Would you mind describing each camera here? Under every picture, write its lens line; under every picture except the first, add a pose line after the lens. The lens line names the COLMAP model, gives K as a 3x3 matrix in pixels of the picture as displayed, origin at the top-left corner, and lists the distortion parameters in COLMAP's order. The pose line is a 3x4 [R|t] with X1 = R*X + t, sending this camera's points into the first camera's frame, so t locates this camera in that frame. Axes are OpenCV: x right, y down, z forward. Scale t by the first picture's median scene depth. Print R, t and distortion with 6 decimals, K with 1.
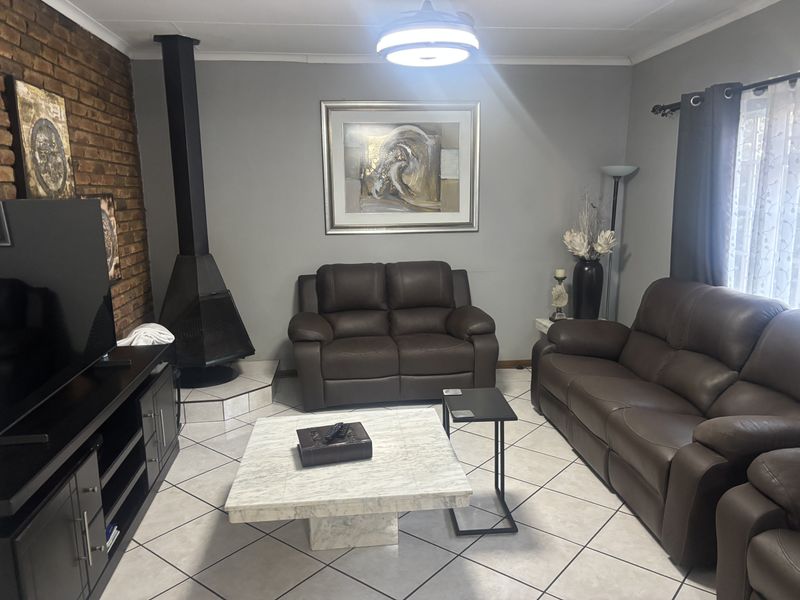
lens RADIAL K [[612.2, 0, 400.0], [0, 612.2, 300.0], [0, 0, 1]] dist [0.006210, 0.003992]
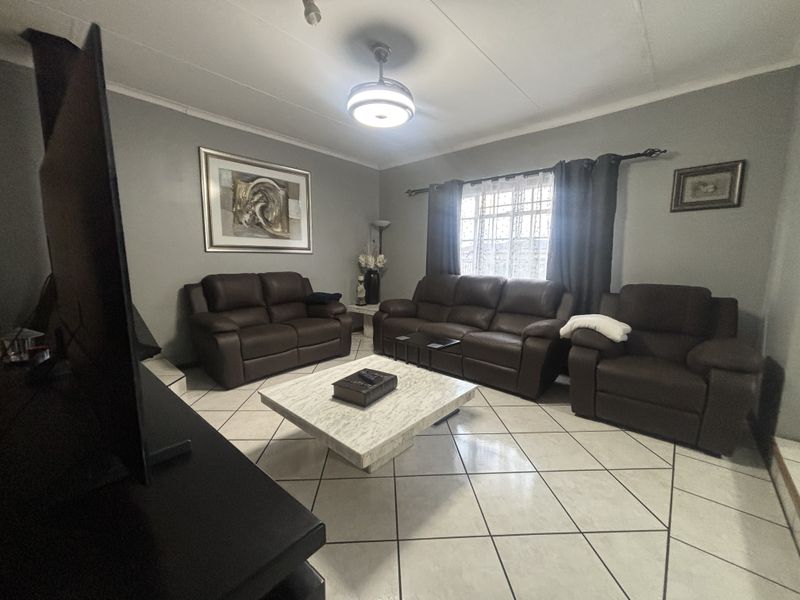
lens RADIAL K [[320.8, 0, 400.0], [0, 320.8, 300.0], [0, 0, 1]] dist [-0.000272, 0.000135]
pose [[0.730051, -0.063632, 0.680424, -0.290054], [0.097170, 0.995205, -0.011187, 0.039794], [-0.676449, 0.074284, 0.732733, 0.254334]]
